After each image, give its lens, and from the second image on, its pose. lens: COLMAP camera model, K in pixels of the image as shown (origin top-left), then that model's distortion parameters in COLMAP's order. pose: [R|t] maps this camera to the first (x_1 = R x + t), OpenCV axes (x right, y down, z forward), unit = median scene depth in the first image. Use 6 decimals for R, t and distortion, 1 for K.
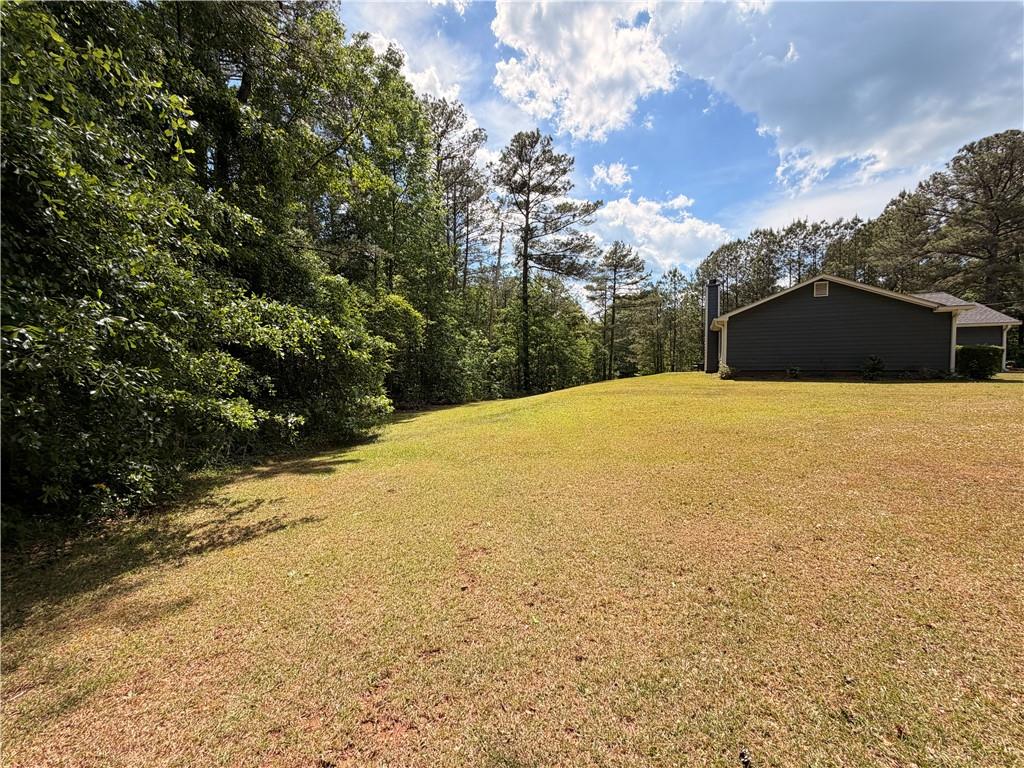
lens RADIAL K [[406.7, 0, 508.2], [0, 406.7, 386.9], [0, 0, 1]] dist [-0.001411, -0.000279]
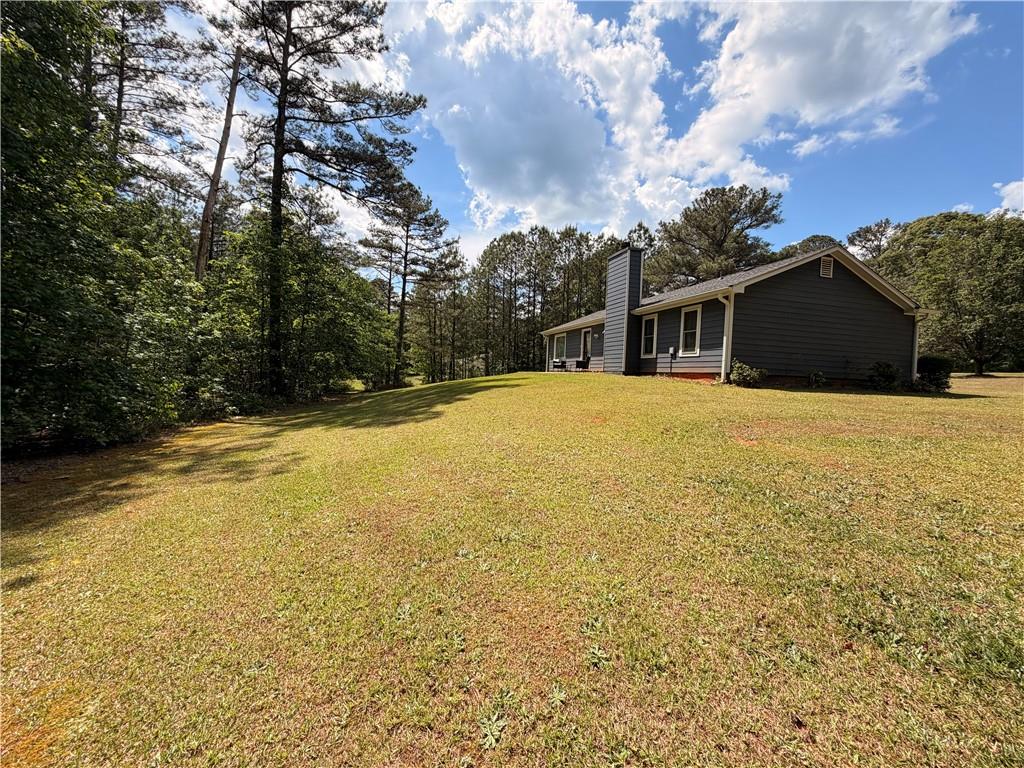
lens RADIAL K [[406.7, 0, 511.0], [0, 406.7, 378.8], [0, 0, 1]] dist [-0.001411, -0.000279]
pose [[0.759788, 0.021958, 0.649799, -0.067366], [-0.010749, 0.999717, -0.021214, -0.004837], [-0.650081, 0.009134, 0.759810, 0.393484]]
